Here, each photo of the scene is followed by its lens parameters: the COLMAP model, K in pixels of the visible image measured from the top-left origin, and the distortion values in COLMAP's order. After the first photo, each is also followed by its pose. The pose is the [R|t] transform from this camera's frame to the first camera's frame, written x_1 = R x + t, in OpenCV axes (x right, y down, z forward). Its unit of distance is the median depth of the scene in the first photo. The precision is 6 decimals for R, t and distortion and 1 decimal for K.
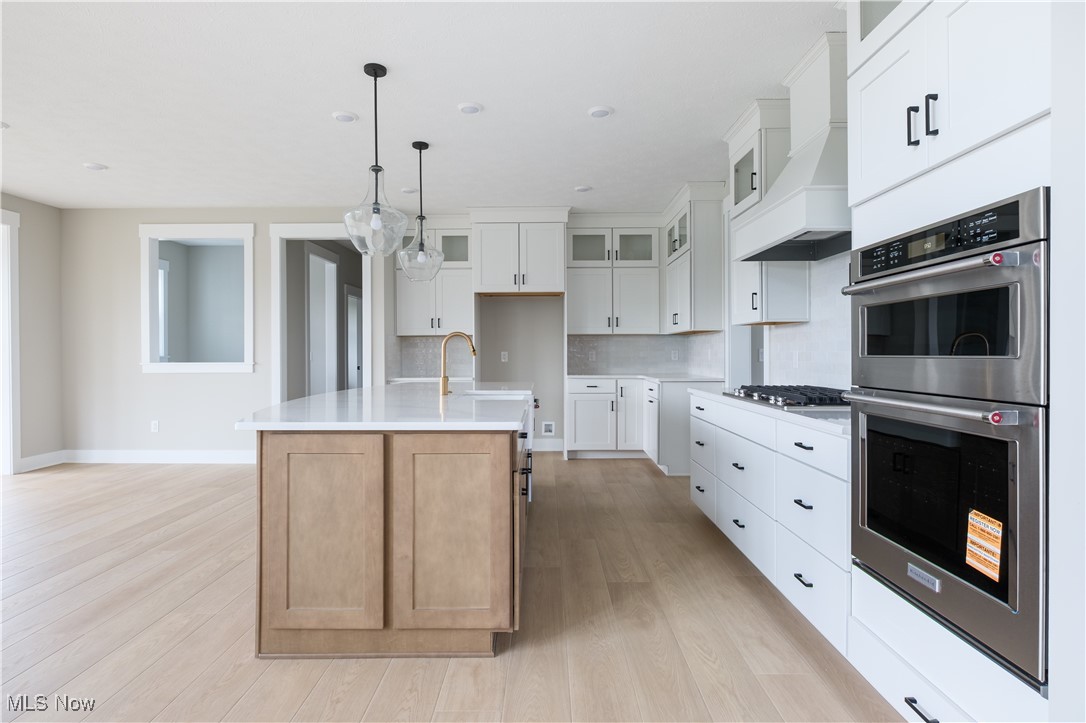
lens RADIAL K [[562.7, 0, 537.9], [0, 562.7, 356.9], [0, 0, 1]] dist [-0.000143, -0.000451]
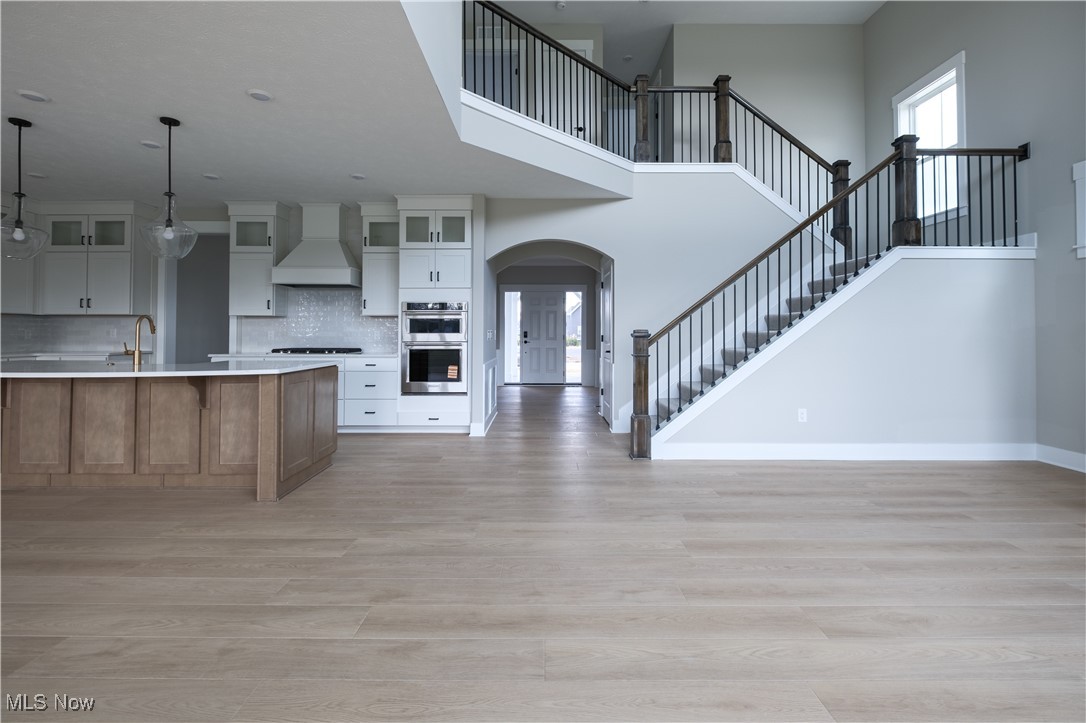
lens RADIAL K [[485.6, 0, 545.6], [0, 485.6, 323.8], [0, 0, 1]] dist [0.009376, -0.008166]
pose [[-0.013347, 0.021746, 0.999674, -1.282798], [0.006950, 0.999741, -0.021655, 0.007212], [-0.999887, 0.006659, -0.013495, 0.101124]]
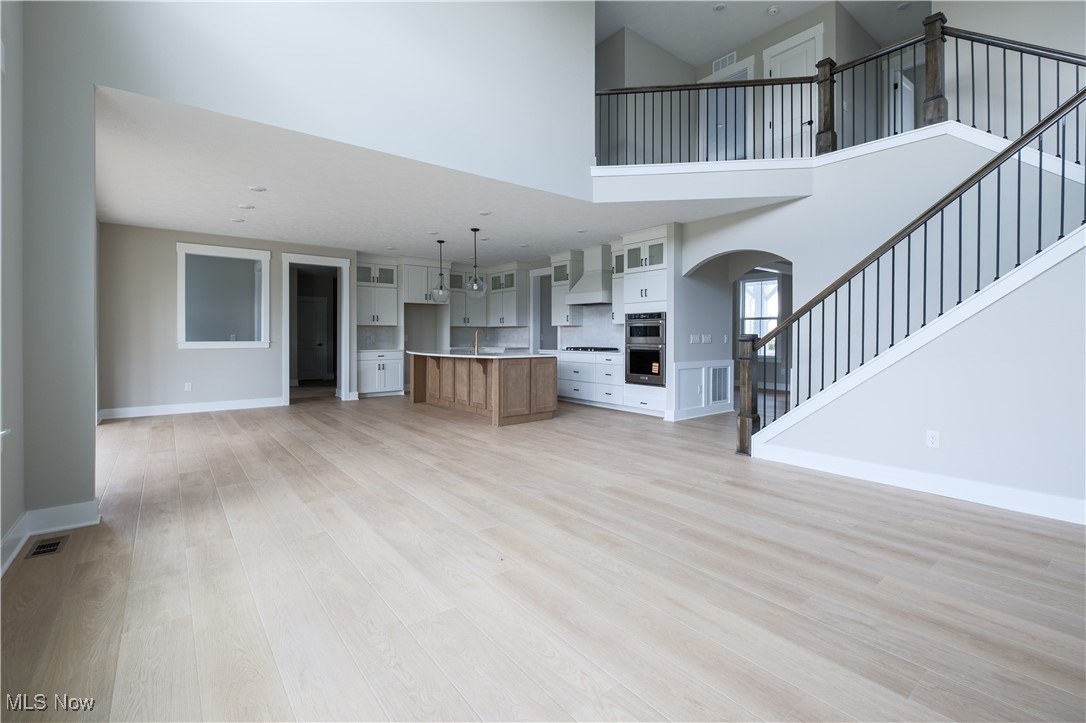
lens RADIAL K [[482.9, 0, 543.9], [0, 482.9, 338.9], [0, 0, 1]] dist [-0.000592, -0.000367]
pose [[0.778479, 0.000596, 0.627670, -1.297989], [0.001181, 0.999996, -0.002415, 0.013127], [-0.627669, 0.002621, 0.778476, -0.873914]]
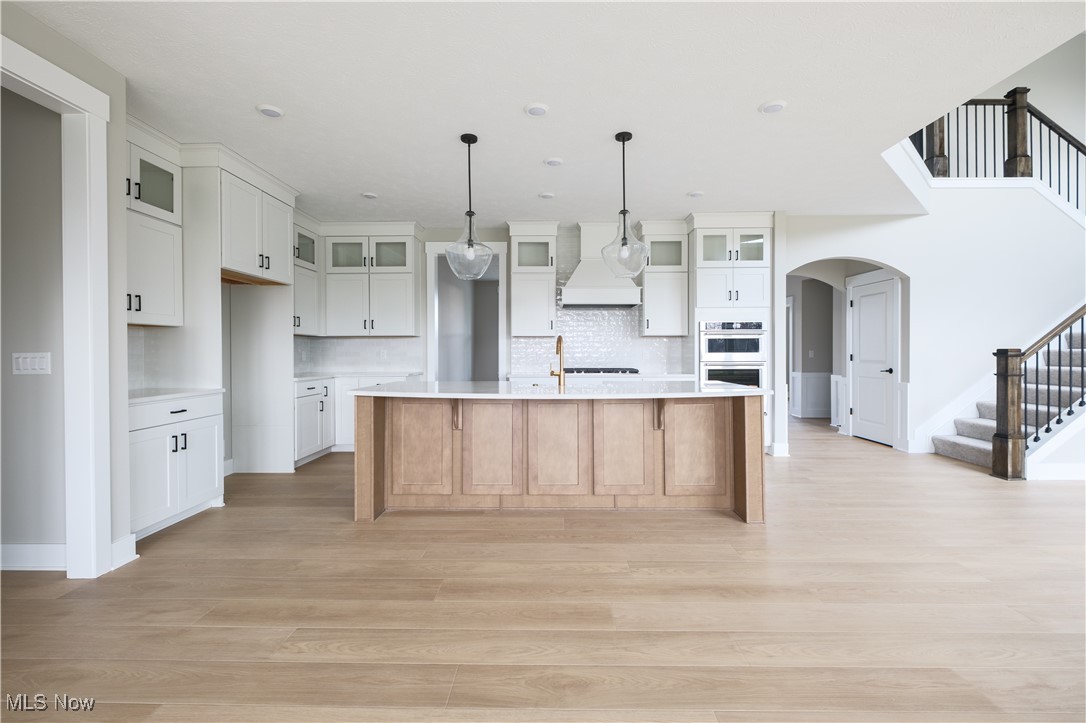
lens RADIAL K [[478.4, 0, 544.9], [0, 478.4, 354.1], [0, 0, 1]] dist [-0.001261, -0.000403]
pose [[0.004822, -0.000495, 0.999988, -1.244485], [0.010754, 0.999942, 0.000443, -0.002043], [-0.999931, 0.010751, 0.004827, 1.041320]]
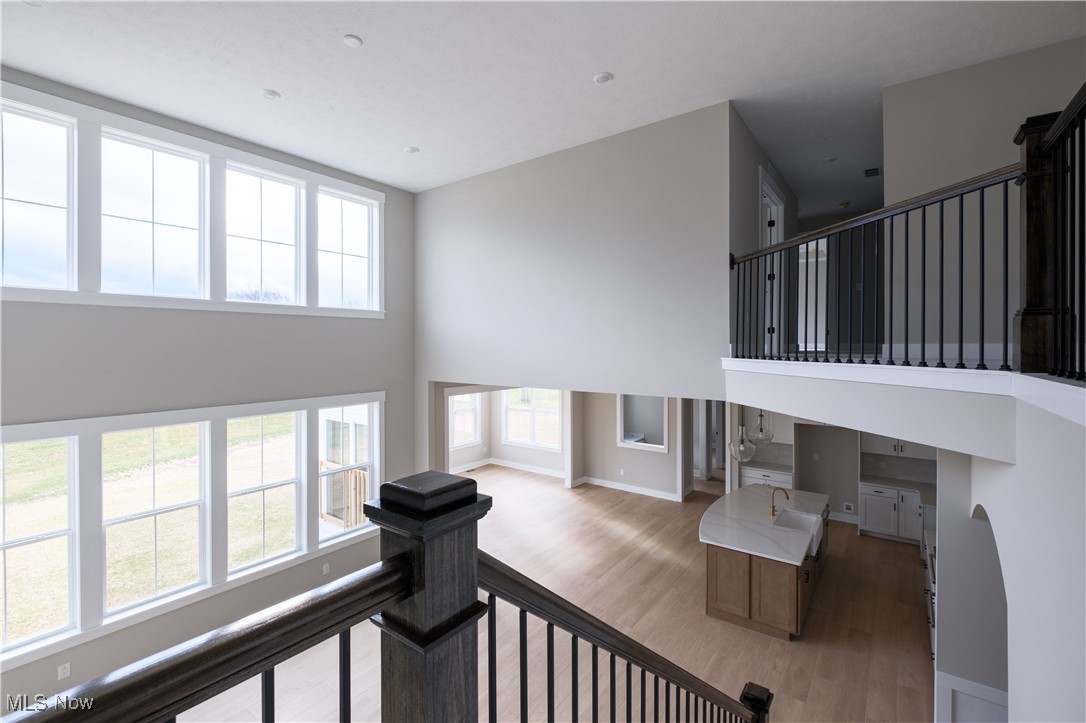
lens RADIAL K [[476.9, 0, 539.6], [0, 476.9, 344.2], [0, 0, 1]] dist [0.001027, -0.006988]
pose [[0.808204, 0.003821, -0.588890, 0.195279], [-0.005603, 0.999984, -0.001201, -0.605360], [0.588876, 0.004270, 0.808212, -1.068086]]
